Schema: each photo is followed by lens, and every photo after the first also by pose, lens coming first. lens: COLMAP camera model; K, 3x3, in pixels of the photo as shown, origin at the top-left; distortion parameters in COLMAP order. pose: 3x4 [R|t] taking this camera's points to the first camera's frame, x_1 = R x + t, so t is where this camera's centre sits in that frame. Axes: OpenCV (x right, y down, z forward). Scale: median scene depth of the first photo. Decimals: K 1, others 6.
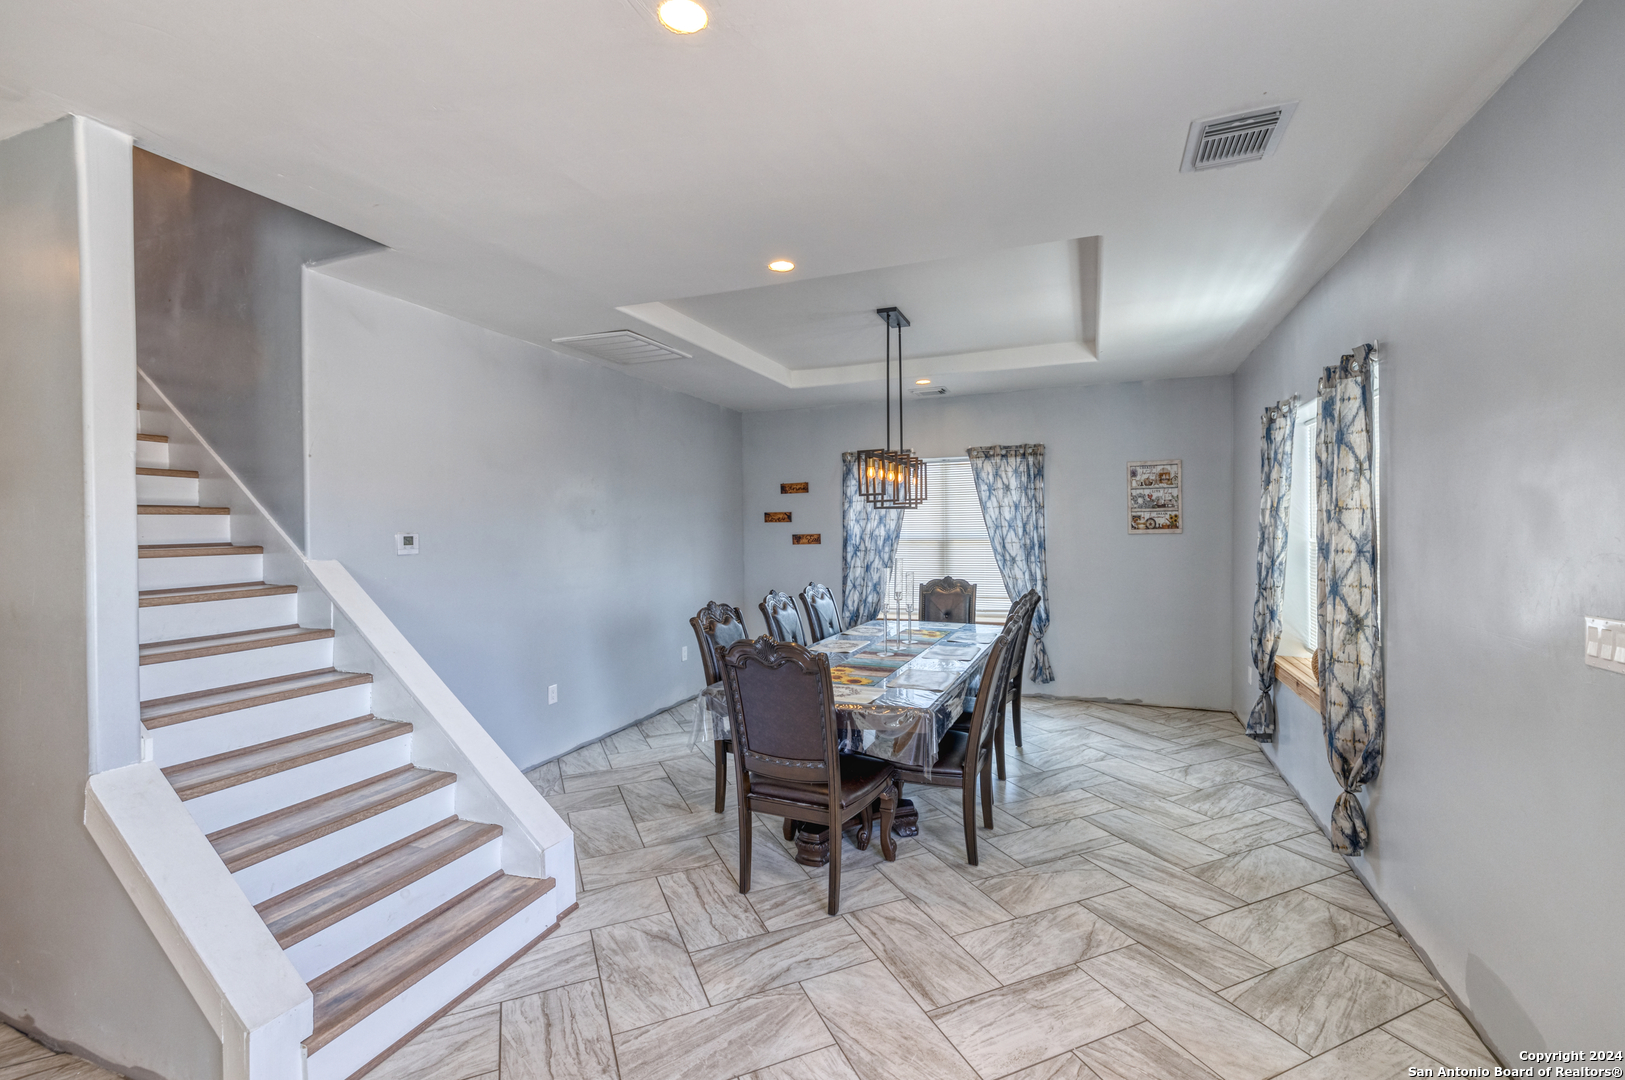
lens RADIAL K [[688.2, 0, 811.4], [0, 688.2, 534.8], [0, 0, 1]] dist [0.000434, -0.001254]
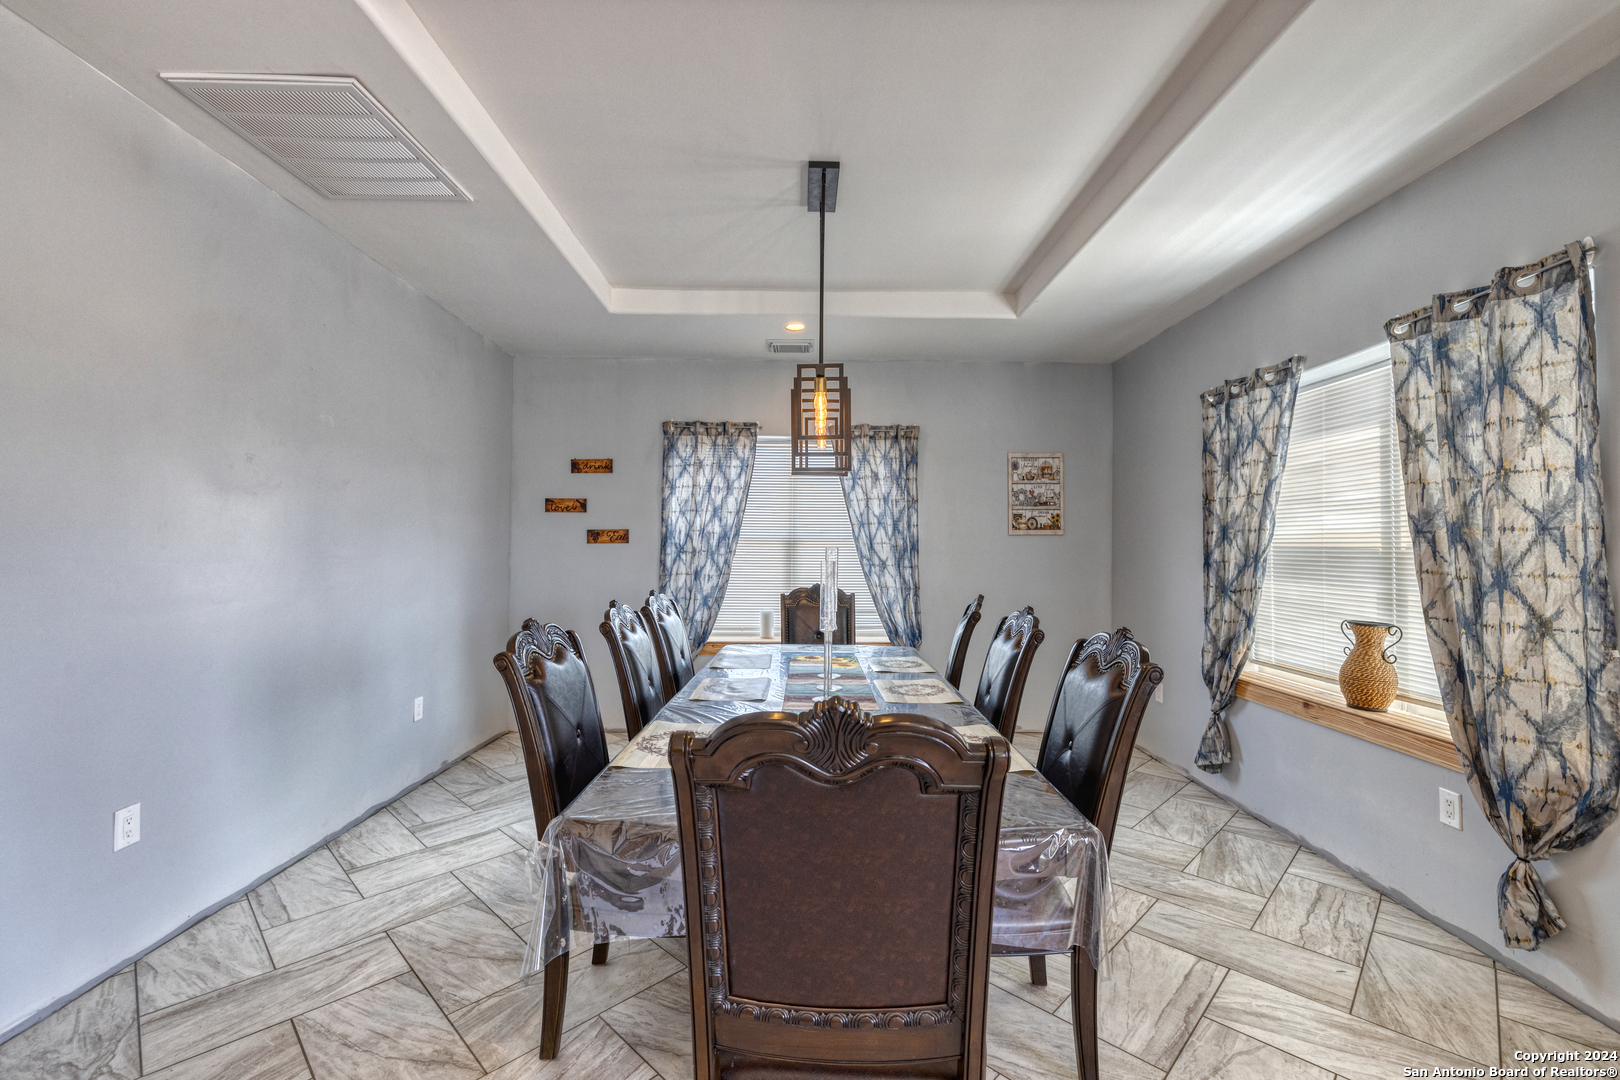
lens RADIAL K [[686.1, 0, 815.9], [0, 686.1, 531.5], [0, 0, 1]] dist [0.000434, -0.001254]
pose [[0.925176, 0.027958, 0.378507, -0.117232], [-0.014277, 0.999141, -0.038905, 0.039566], [-0.379270, 0.030590, 0.924780, 0.363119]]
